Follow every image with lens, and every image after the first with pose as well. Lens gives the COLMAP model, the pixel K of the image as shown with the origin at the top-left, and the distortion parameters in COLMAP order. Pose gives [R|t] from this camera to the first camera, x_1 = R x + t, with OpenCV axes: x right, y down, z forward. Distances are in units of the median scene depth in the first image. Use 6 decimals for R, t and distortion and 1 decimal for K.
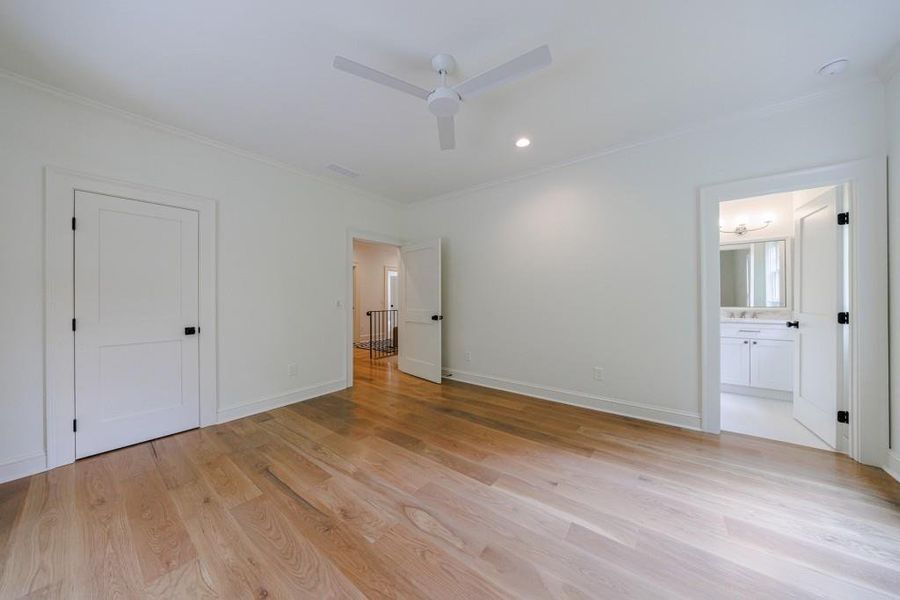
lens RADIAL K [[302.0, 0, 450.4], [0, 302.0, 297.7], [0, 0, 1]] dist [-0.000563, -0.000090]
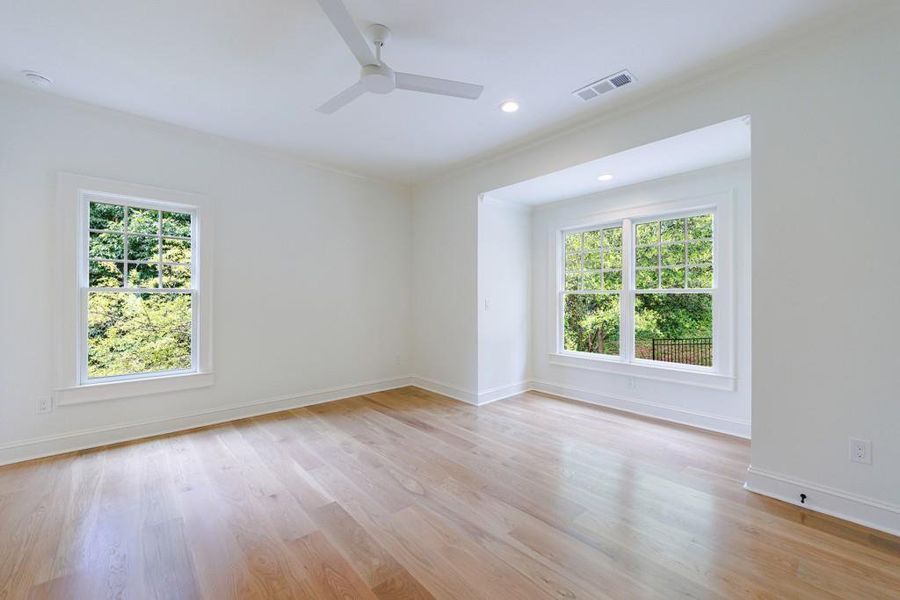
lens RADIAL K [[355.7, 0, 445.6], [0, 355.7, 298.1], [0, 0, 1]] dist [0.000289, 0.000178]
pose [[-0.982599, 0.004175, 0.185693, -0.432395], [0.003442, 0.999985, -0.004266, -0.025129], [-0.185708, -0.003553, -0.982599, 2.070878]]
